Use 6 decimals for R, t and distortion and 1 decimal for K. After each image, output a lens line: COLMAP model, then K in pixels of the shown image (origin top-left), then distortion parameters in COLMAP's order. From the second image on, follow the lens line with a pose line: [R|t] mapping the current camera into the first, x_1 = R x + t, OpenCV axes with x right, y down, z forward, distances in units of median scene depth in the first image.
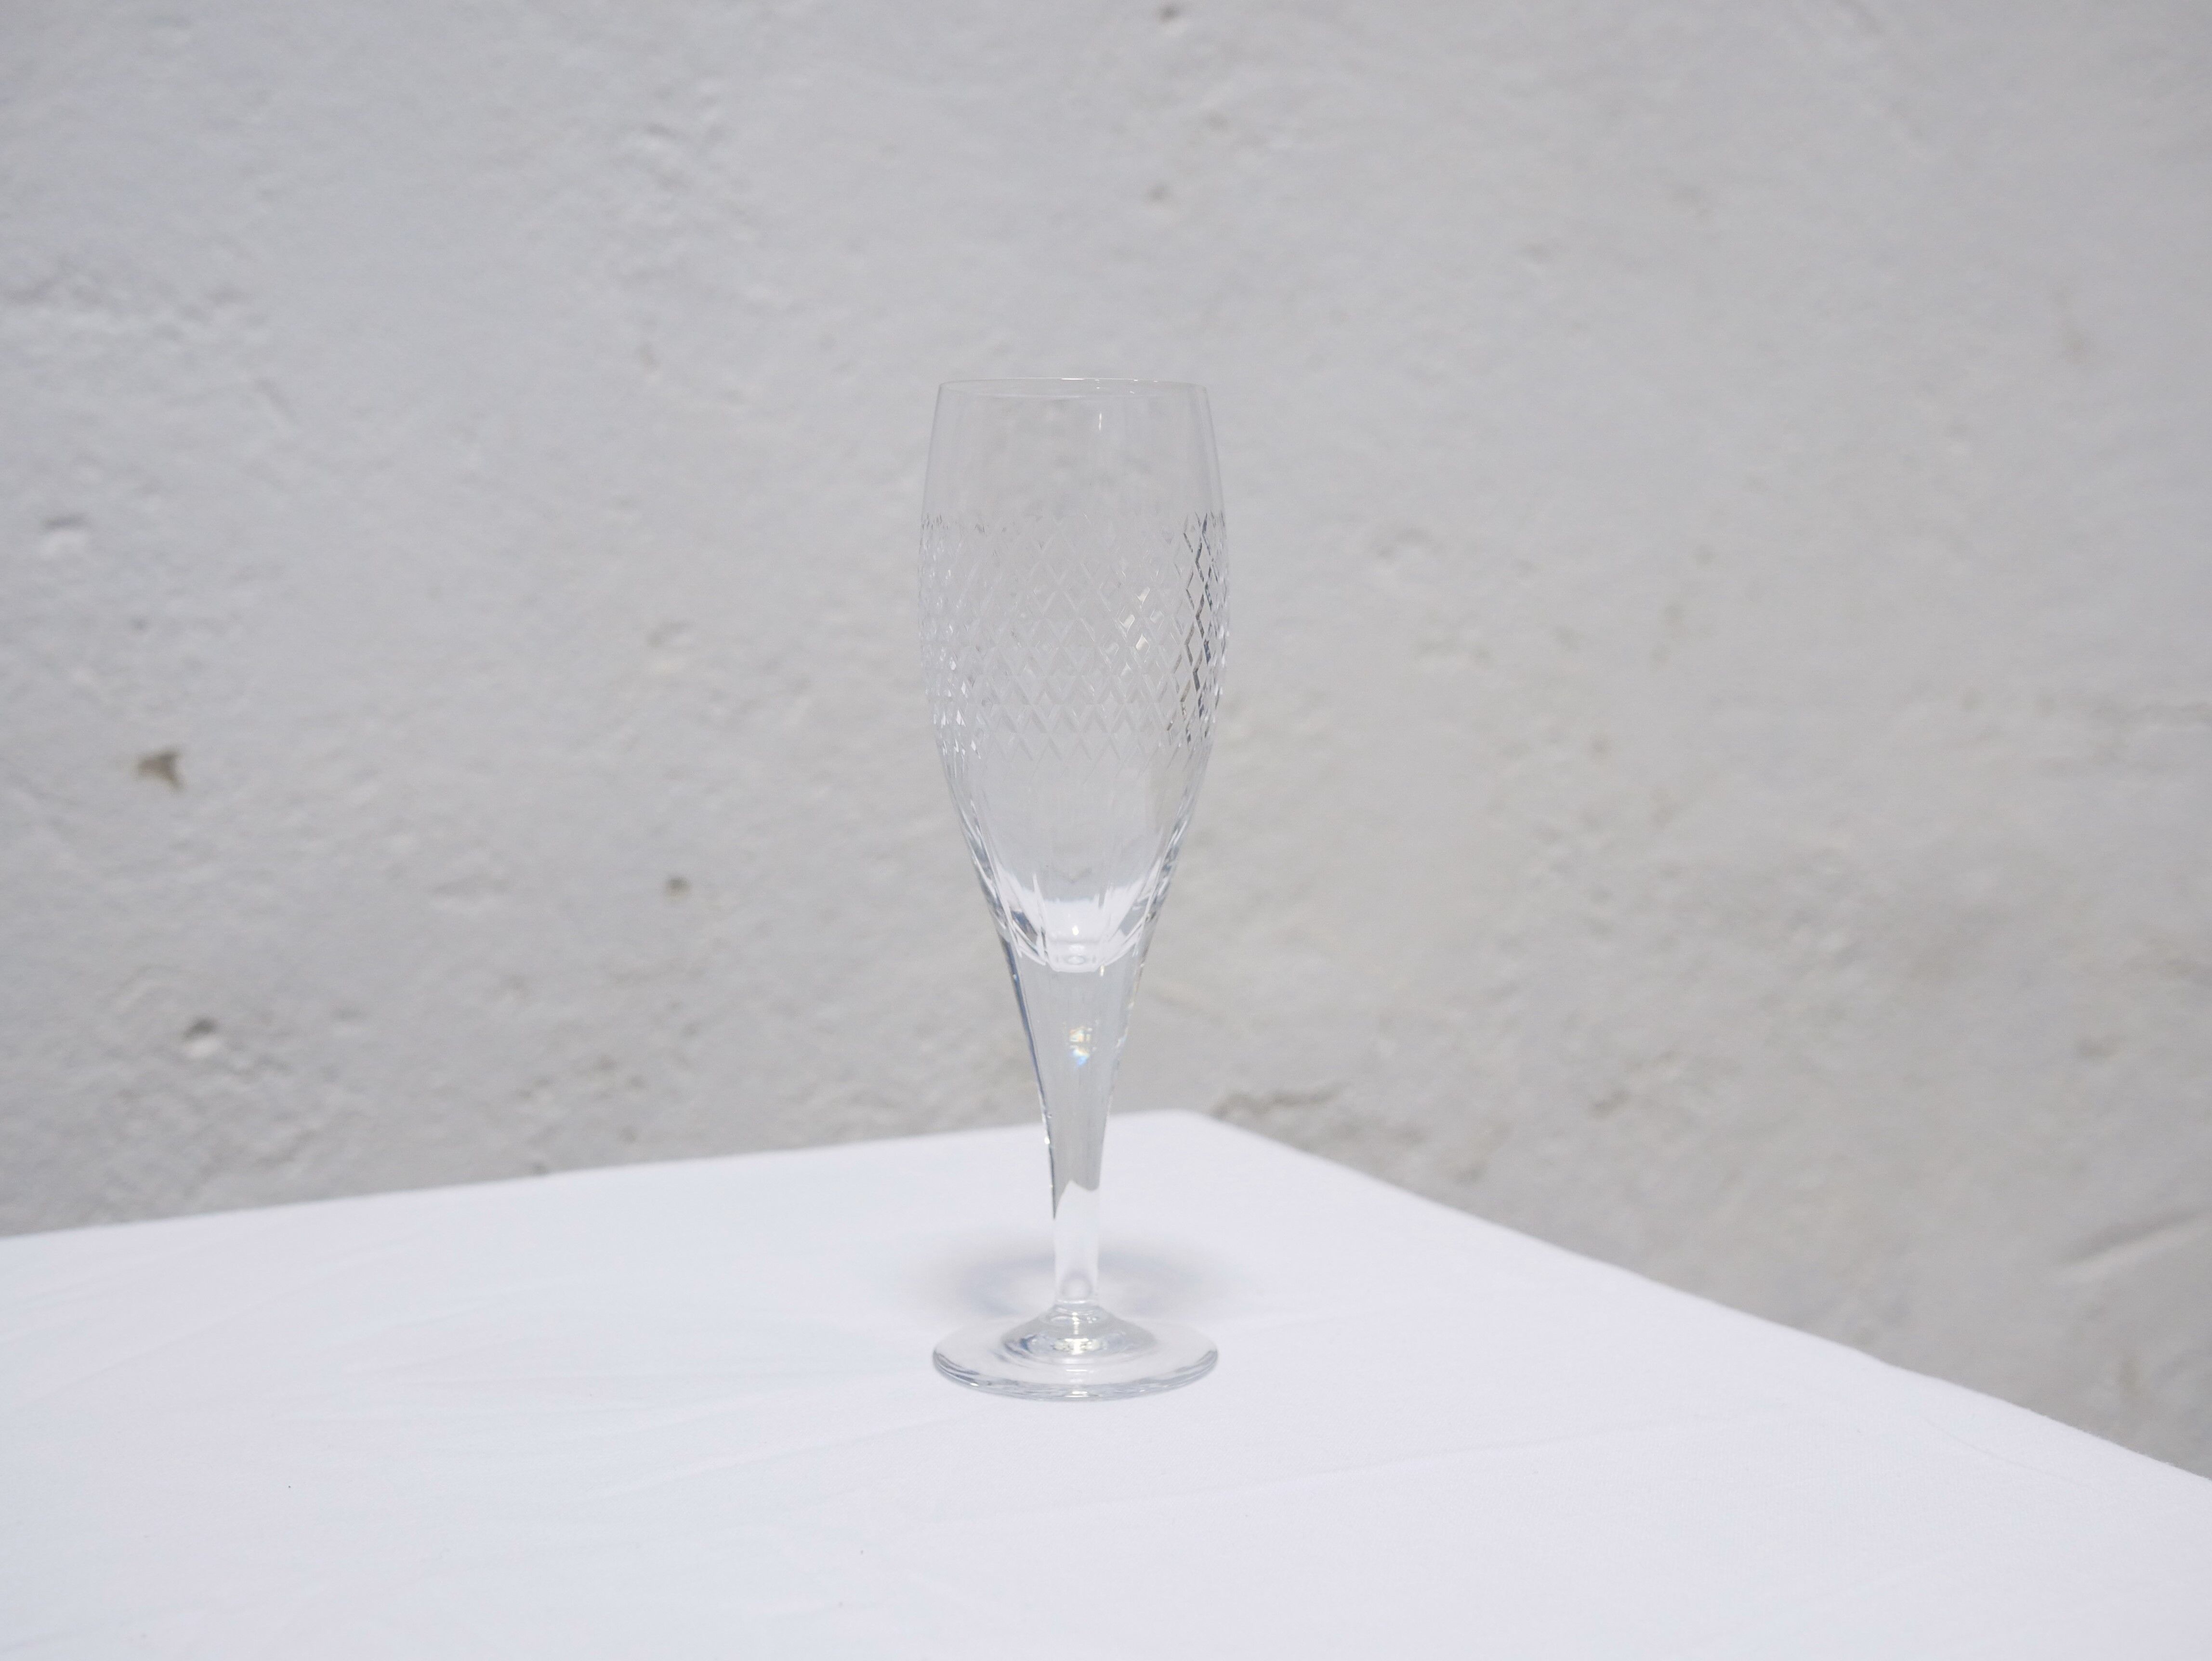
lens RADIAL K [[2526.1, 0, 1102.8], [0, 2526.1, 819.0], [0, 0, 1]] dist [0.005110, 0.000000]
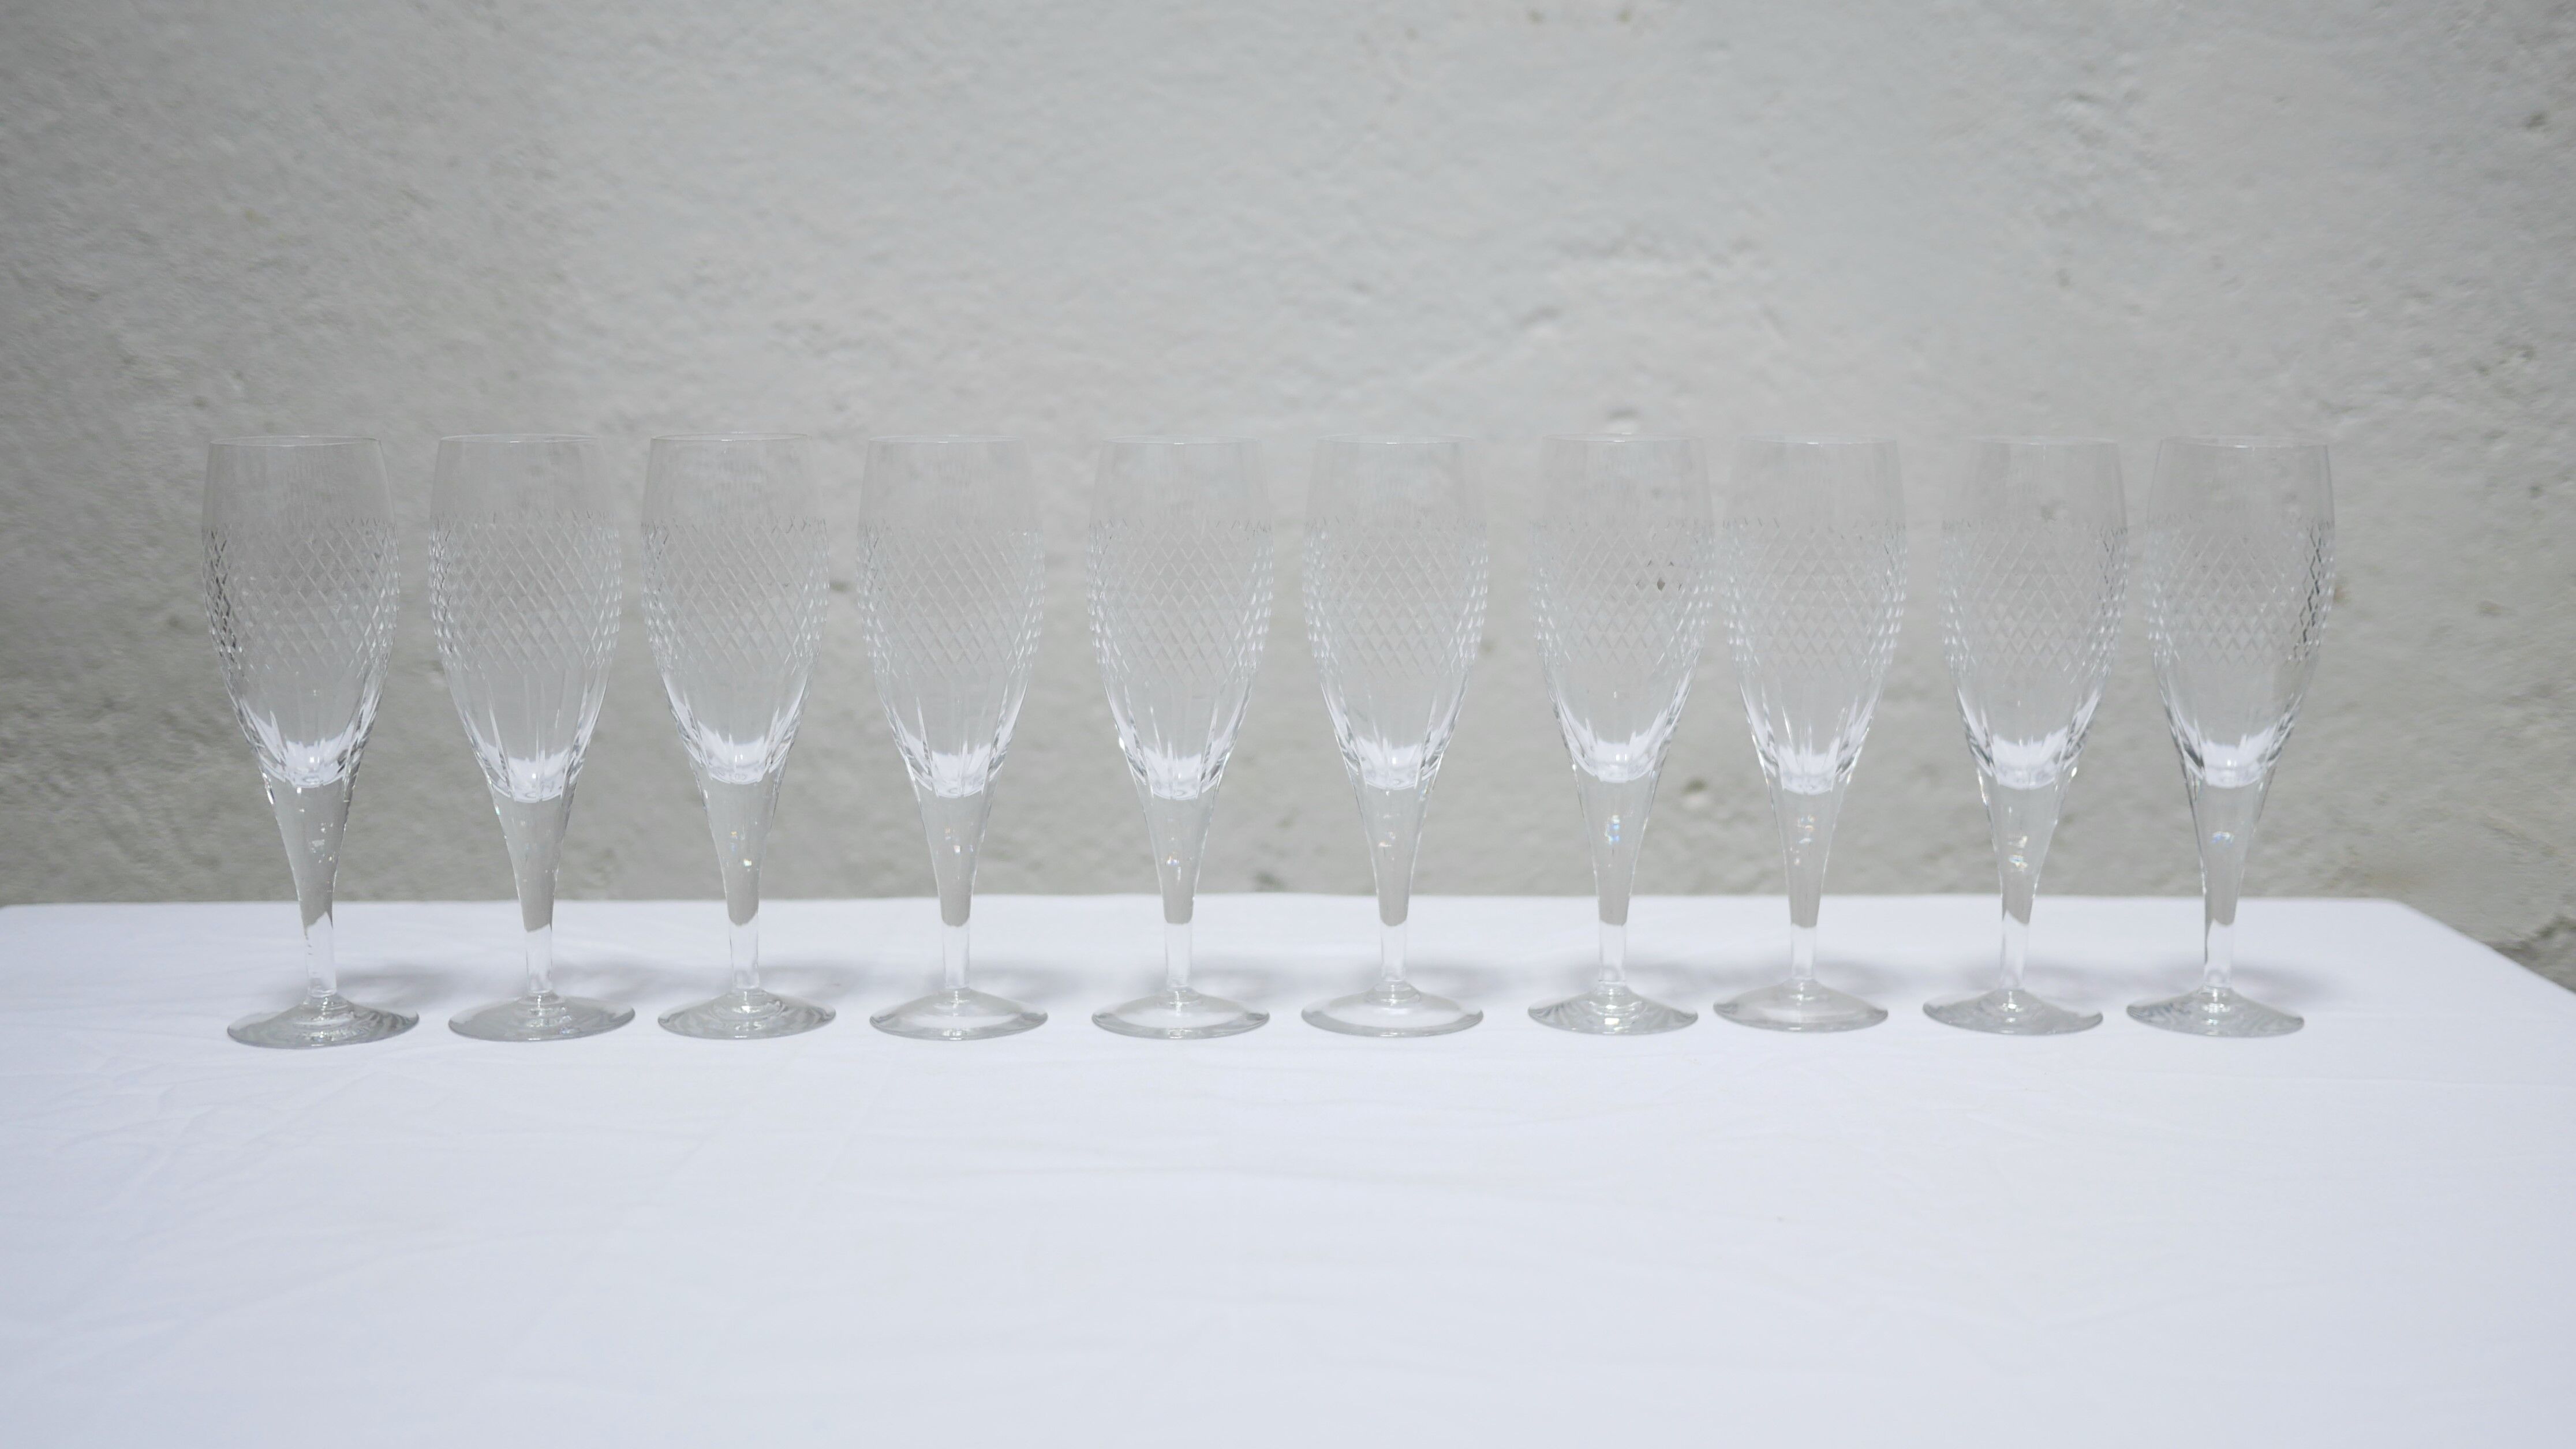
lens RADIAL K [[3112.0, 0, 1304.3], [0, 3112.0, 740.4], [0, 0, 1]] dist [0.005339, 0.000000]
pose [[0.890933, 0.071139, -0.448529, 0.161089], [-0.047608, 0.996843, 0.063538, -0.030080], [0.451633, -0.035255, 0.891507, -0.461481]]
